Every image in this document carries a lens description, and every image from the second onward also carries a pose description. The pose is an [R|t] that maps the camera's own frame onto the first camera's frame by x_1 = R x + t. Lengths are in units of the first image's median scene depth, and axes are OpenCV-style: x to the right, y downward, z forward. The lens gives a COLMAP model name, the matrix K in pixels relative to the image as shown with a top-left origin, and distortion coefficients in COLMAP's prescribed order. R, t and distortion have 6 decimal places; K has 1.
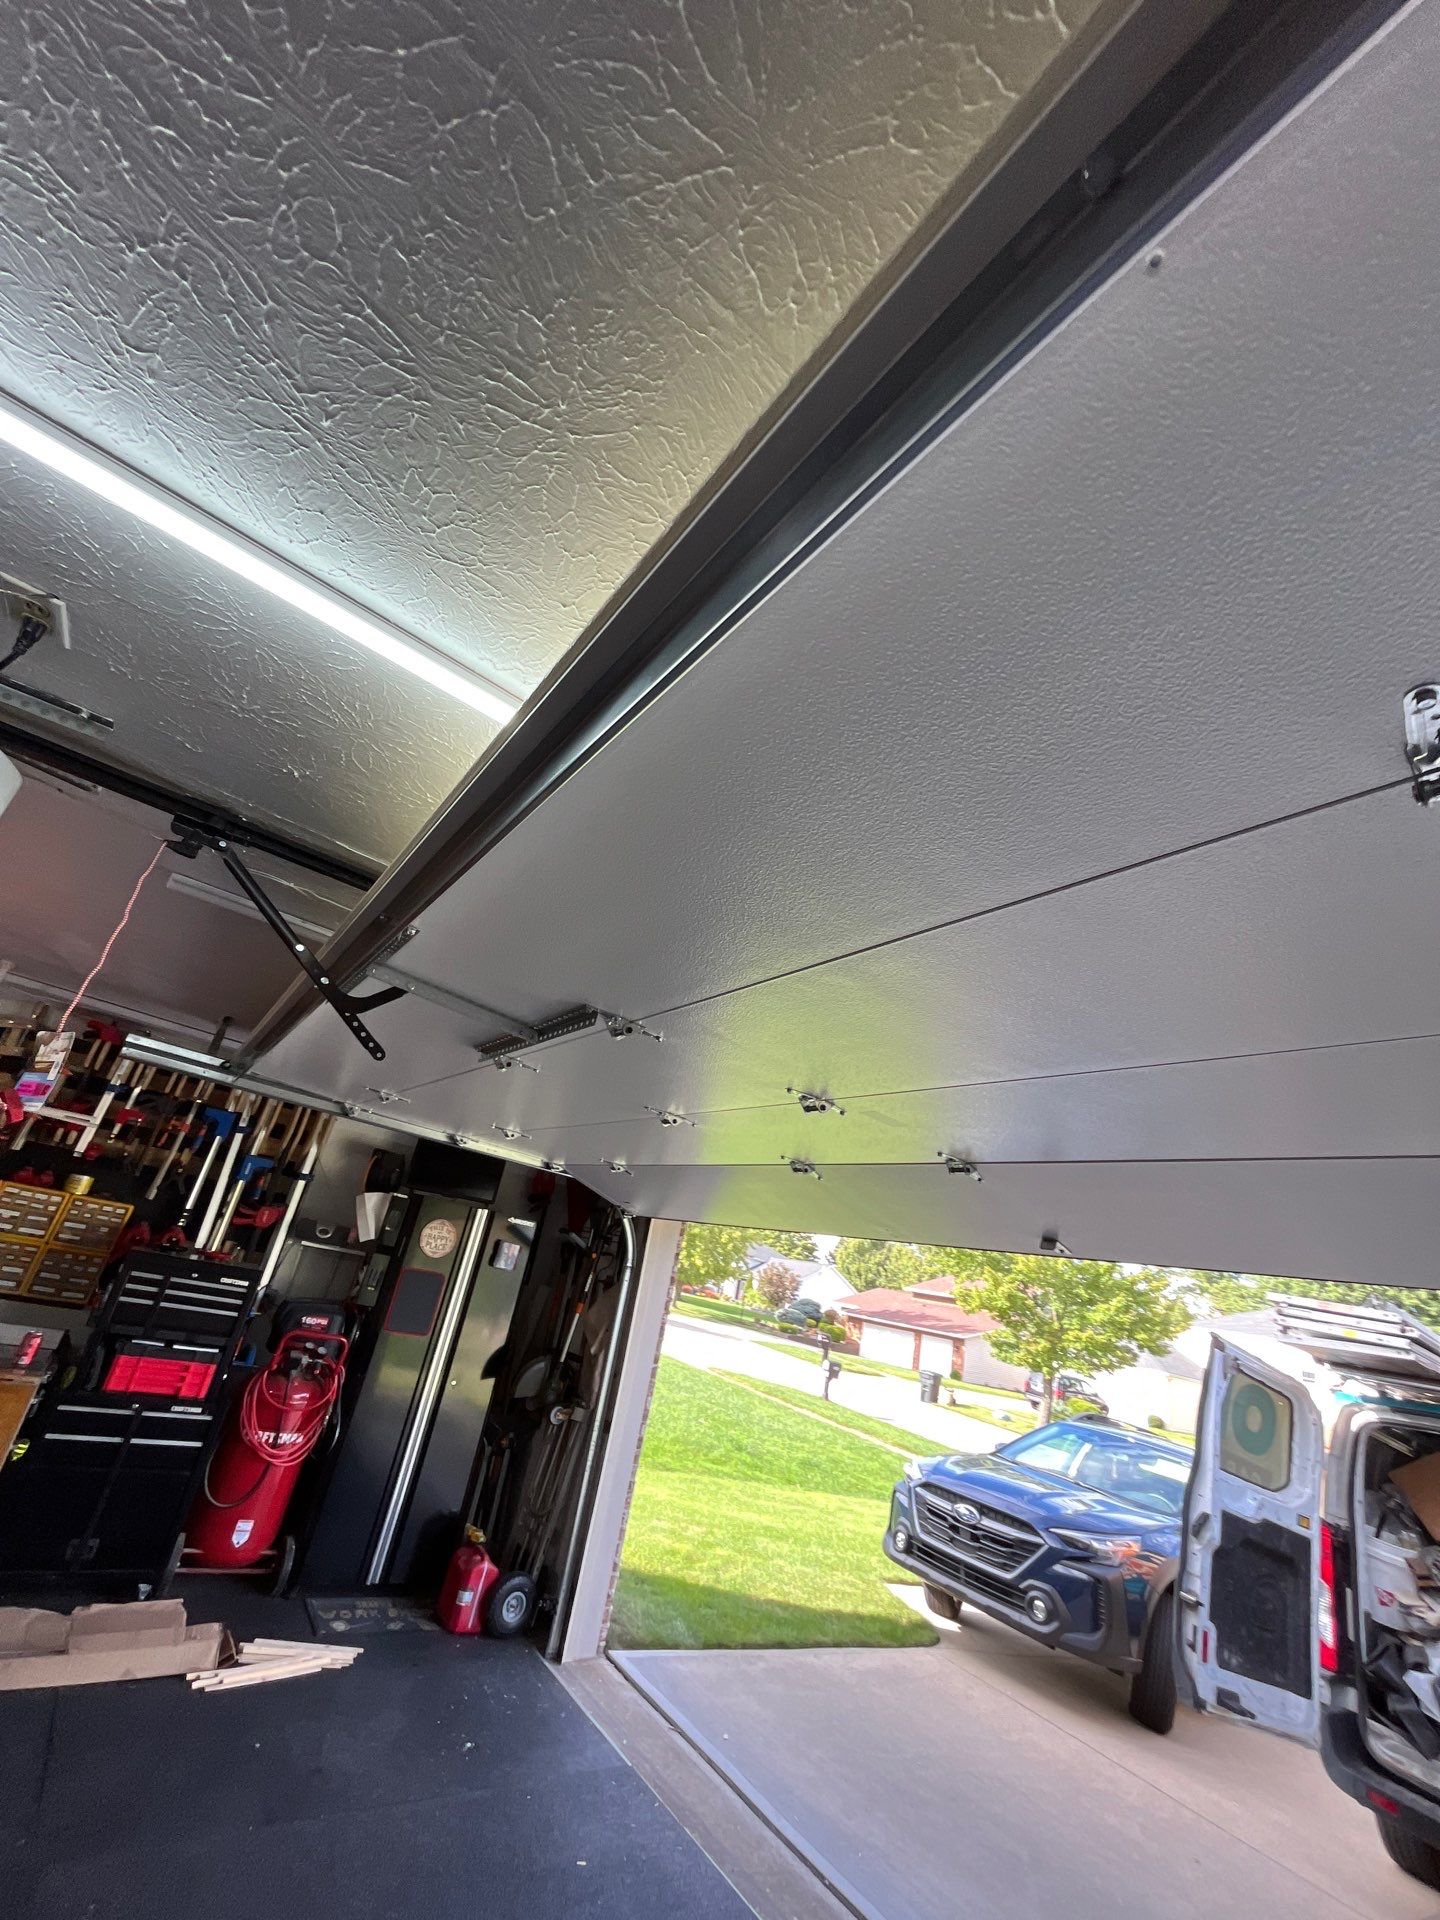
lens RADIAL K [[772.8, 0, 718.6], [0, 772.8, 957.0], [0, 0, 1]] dist [-0.002905, -0.000109]
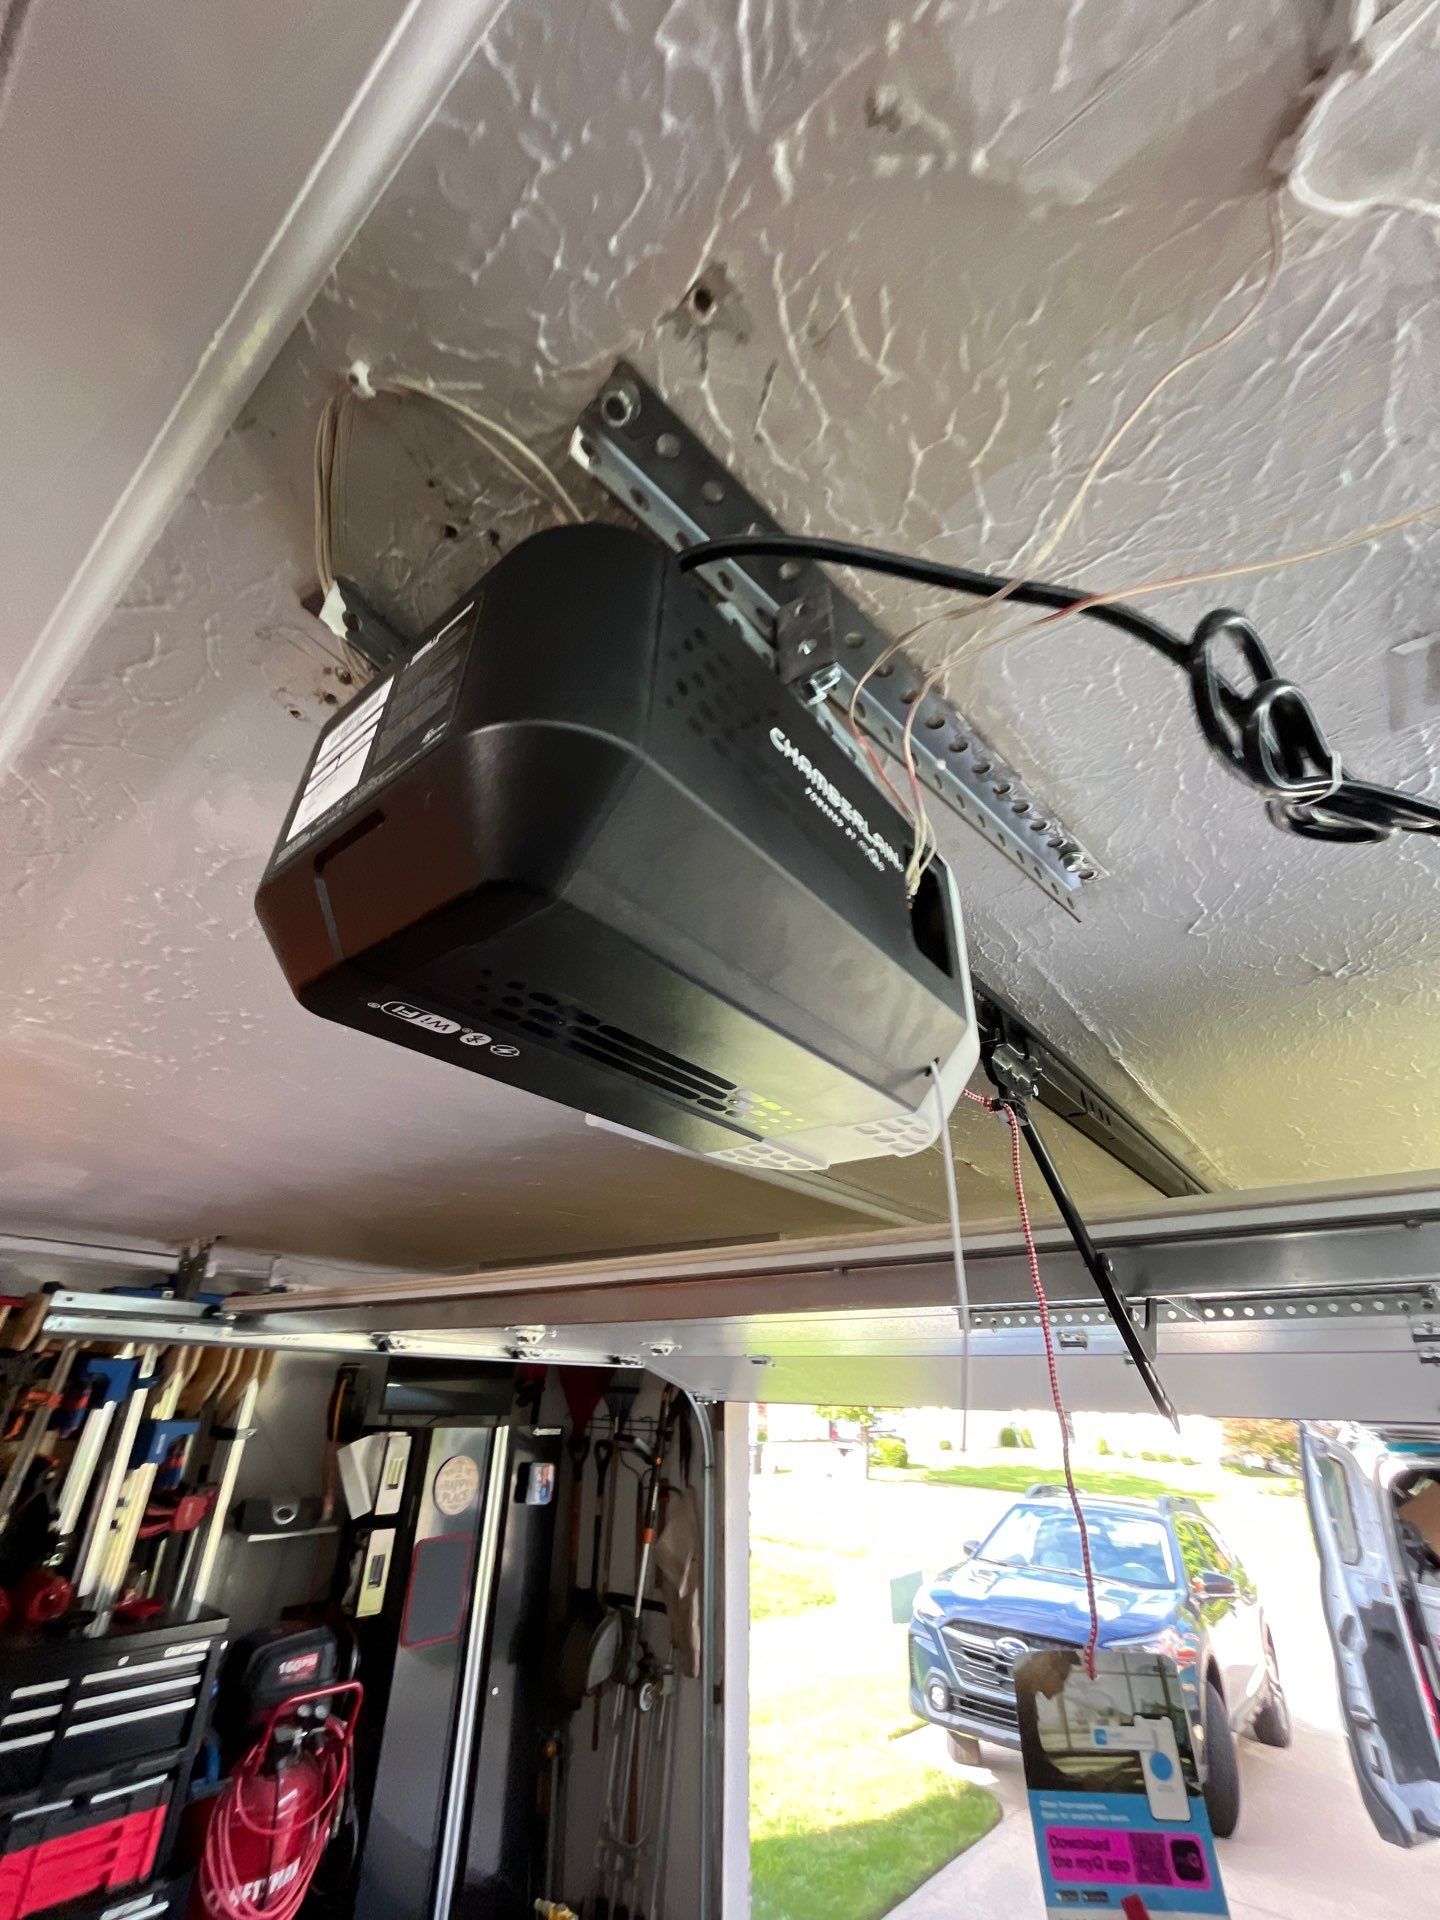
lens RADIAL K [[772.8, 0, 718.6], [0, 772.8, 961.0], [0, 0, 1]] dist [-0.002905, -0.000109]
pose [[0.953987, -0.024455, 0.298850, -0.359708], [0.046647, 0.996638, -0.067352, -0.075199], [-0.296198, 0.078193, 0.951920, 0.207635]]
